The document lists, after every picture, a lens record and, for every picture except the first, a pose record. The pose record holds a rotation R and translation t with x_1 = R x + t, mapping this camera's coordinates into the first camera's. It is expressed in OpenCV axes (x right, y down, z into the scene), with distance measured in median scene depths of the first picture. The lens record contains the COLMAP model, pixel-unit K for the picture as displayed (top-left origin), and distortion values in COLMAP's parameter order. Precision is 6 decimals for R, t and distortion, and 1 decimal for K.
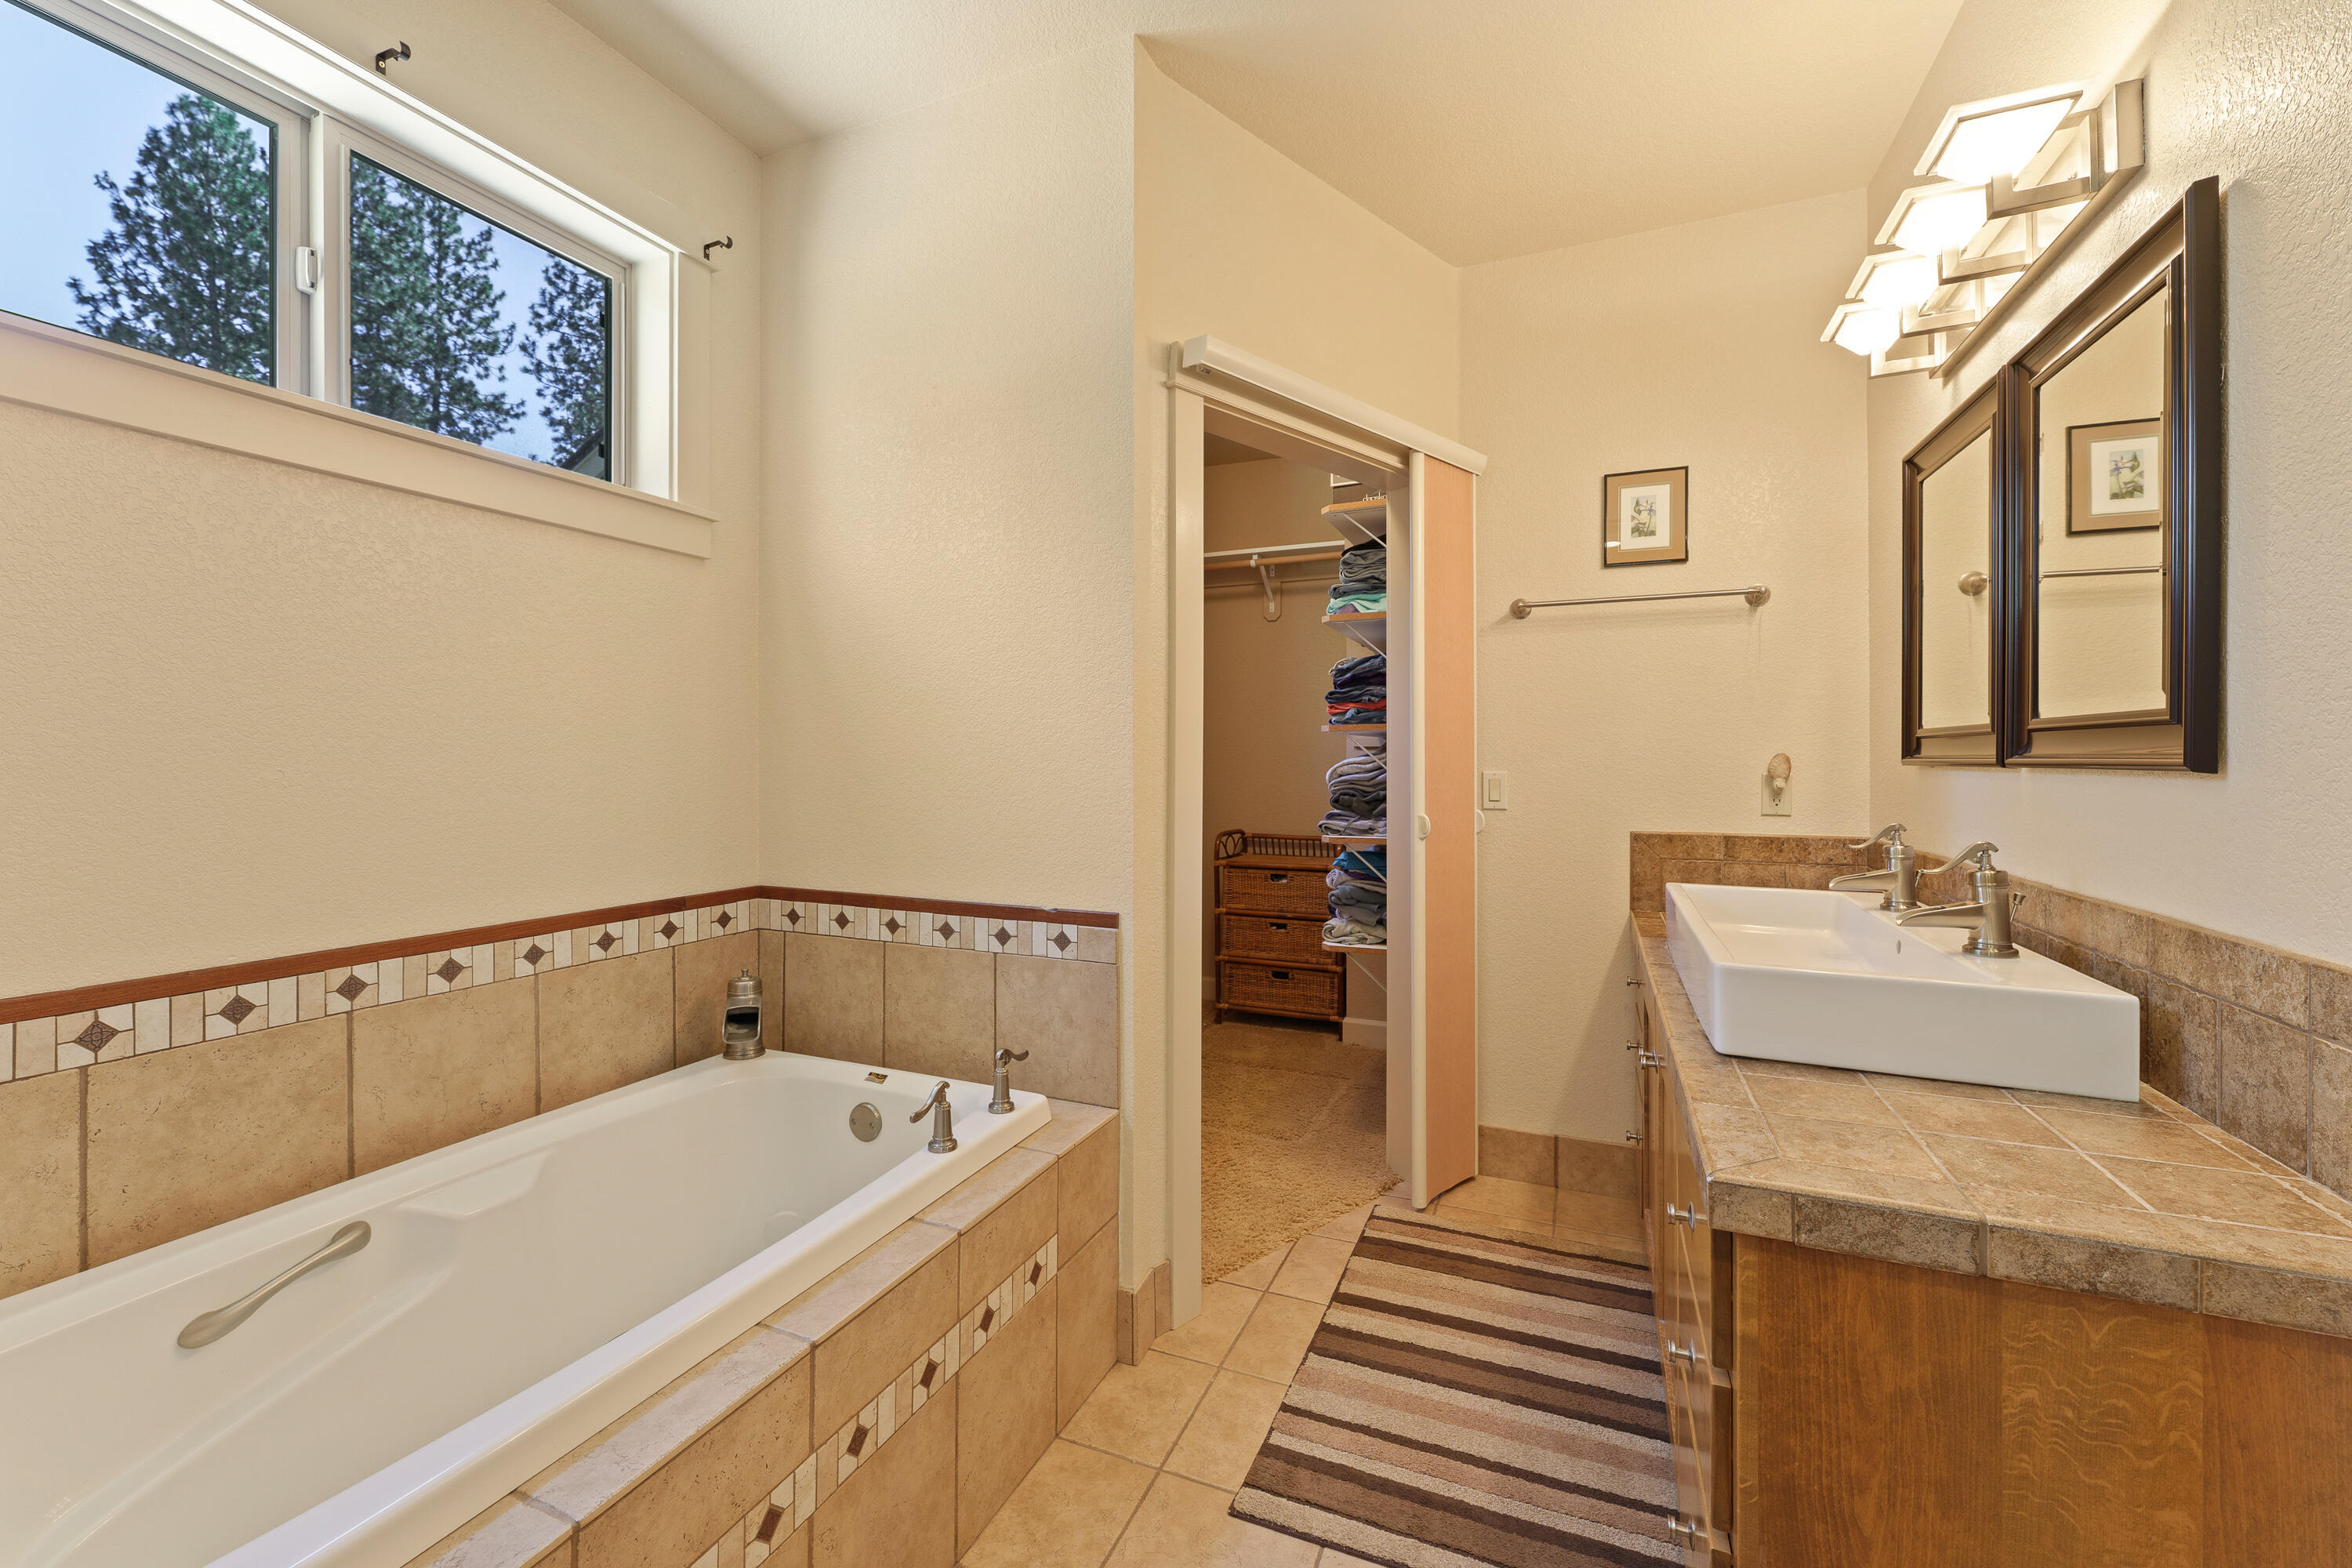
lens RADIAL K [[953.9, 0, 1168.8], [0, 953.9, 761.9], [0, 0, 1]] dist [-0.000279, 0.000396]
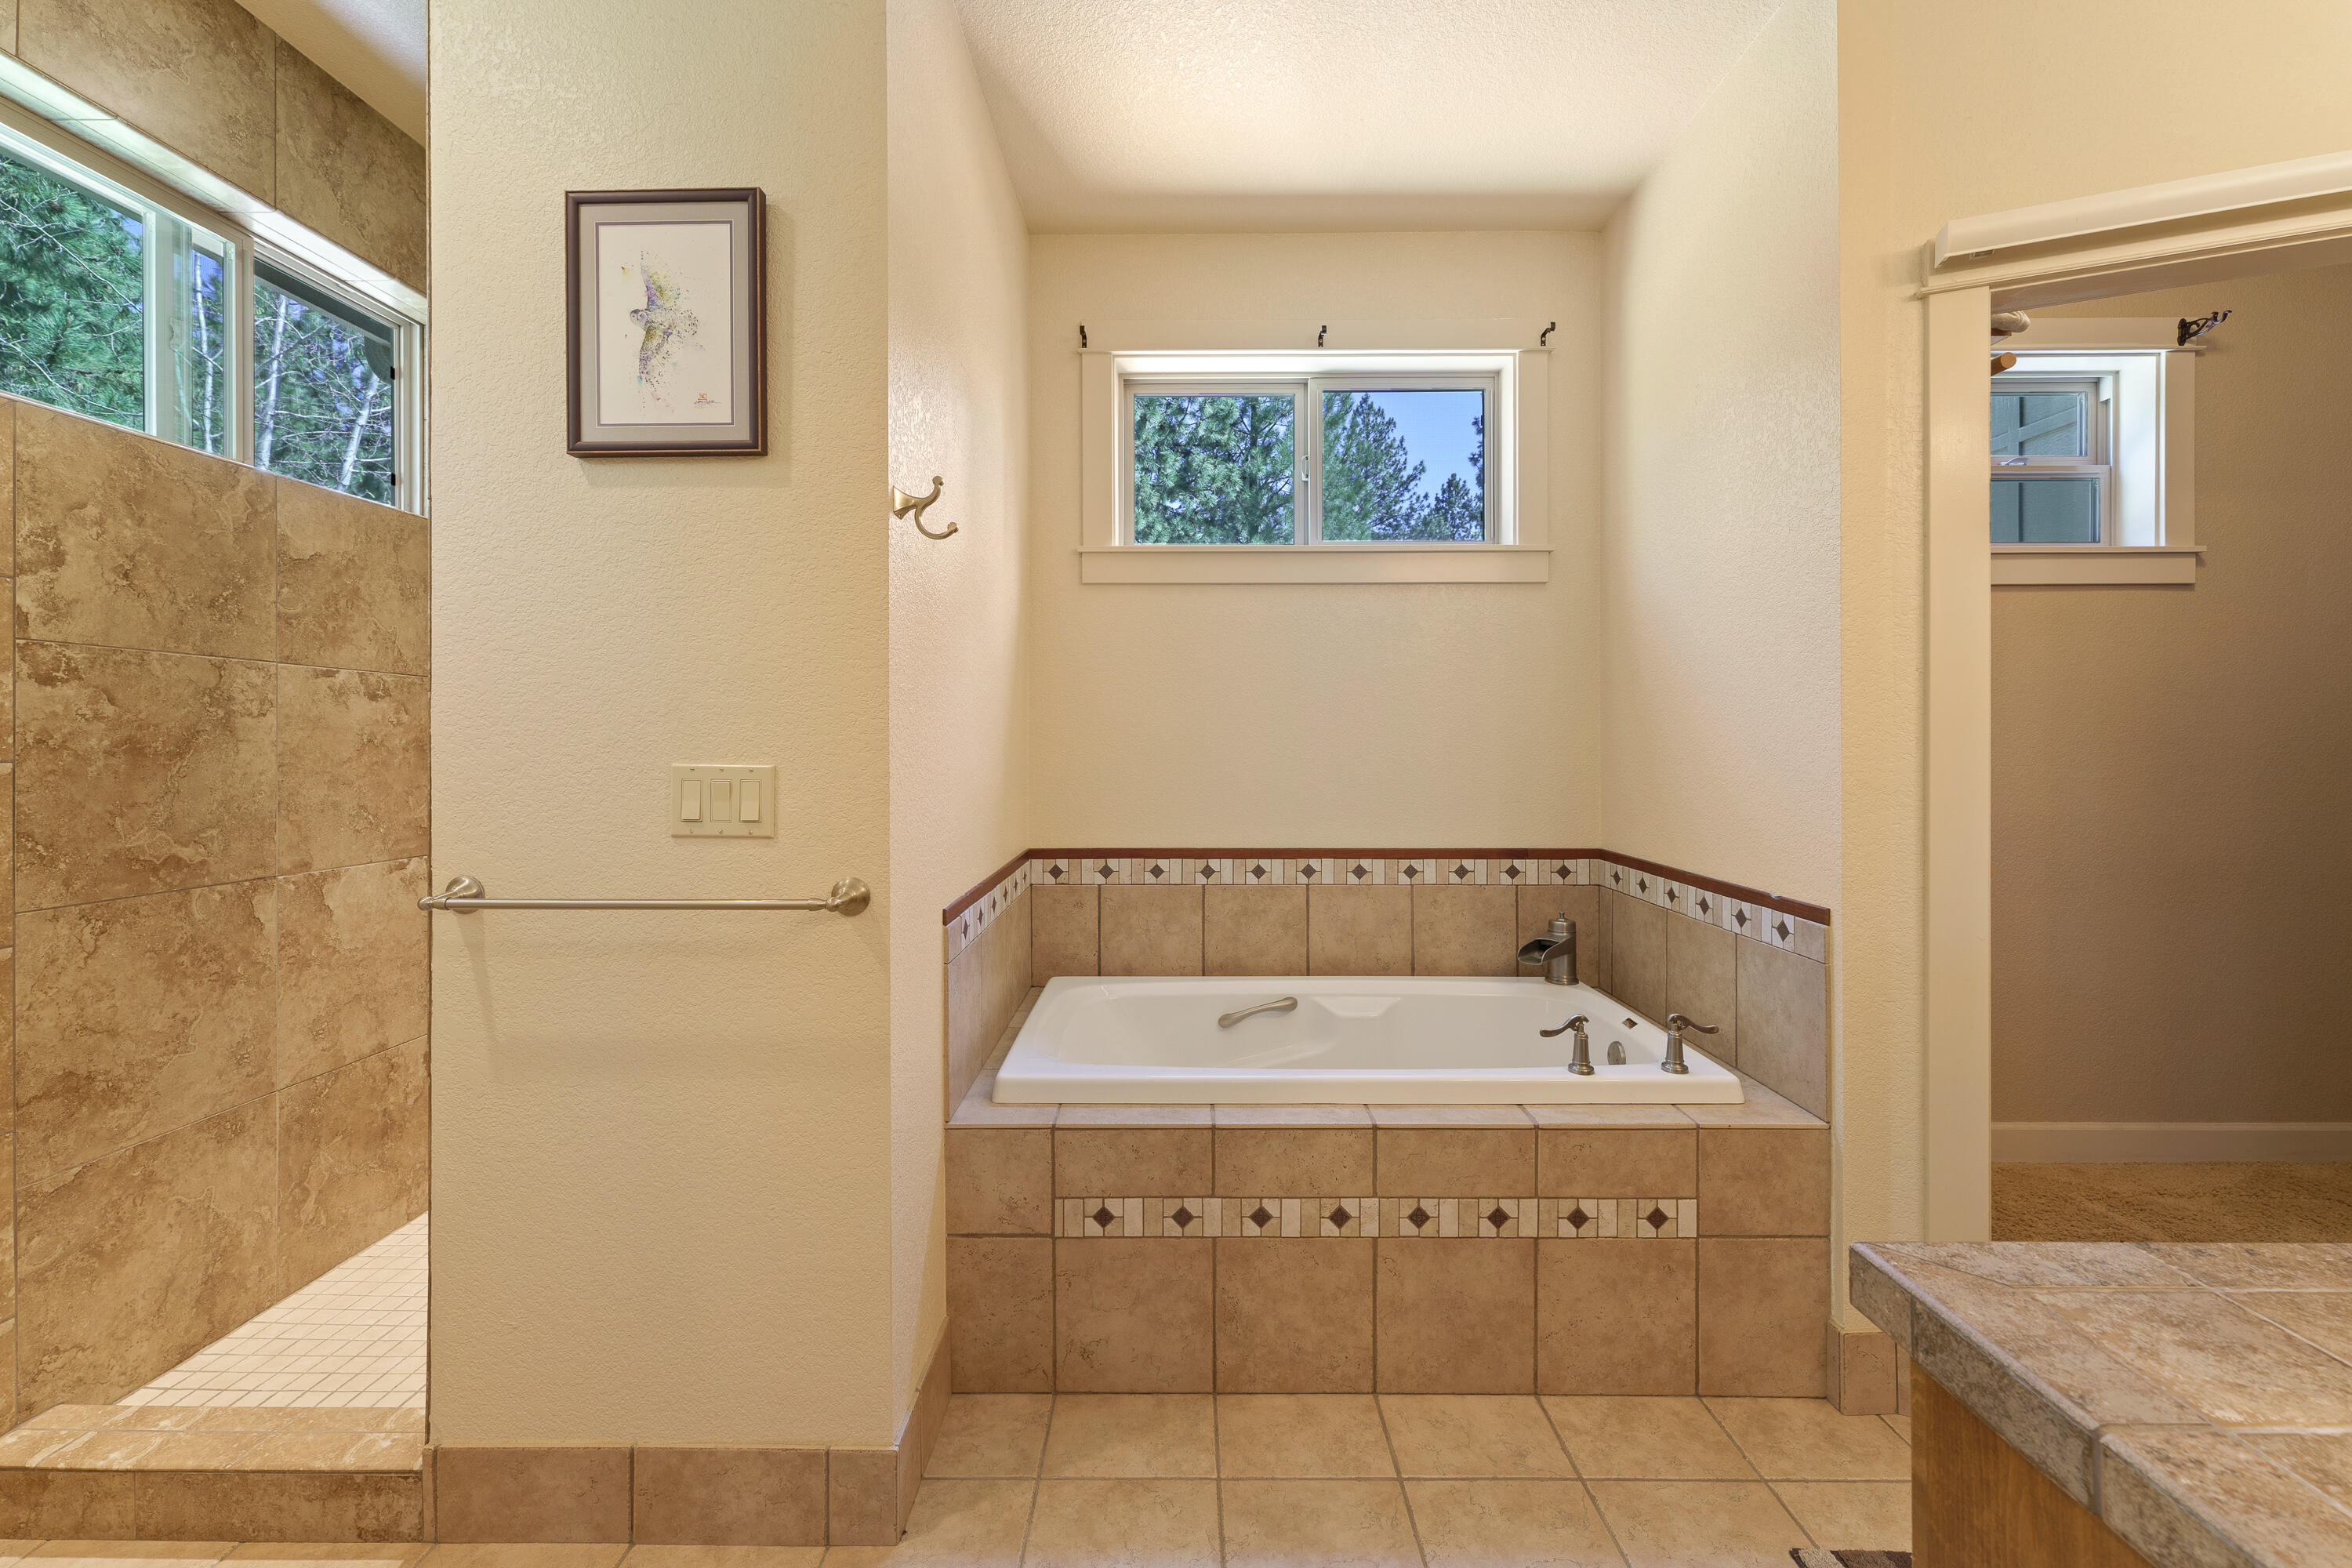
lens RADIAL K [[955.9, 0, 1179.4], [0, 955.9, 749.6], [0, 0, 1]] dist [0.000406, -0.000062]
pose [[0.388230, 0.004225, -0.921553, 0.574631], [-0.001168, 0.999991, 0.004092, 0.003633], [0.921562, -0.000512, 0.388232, 0.076144]]
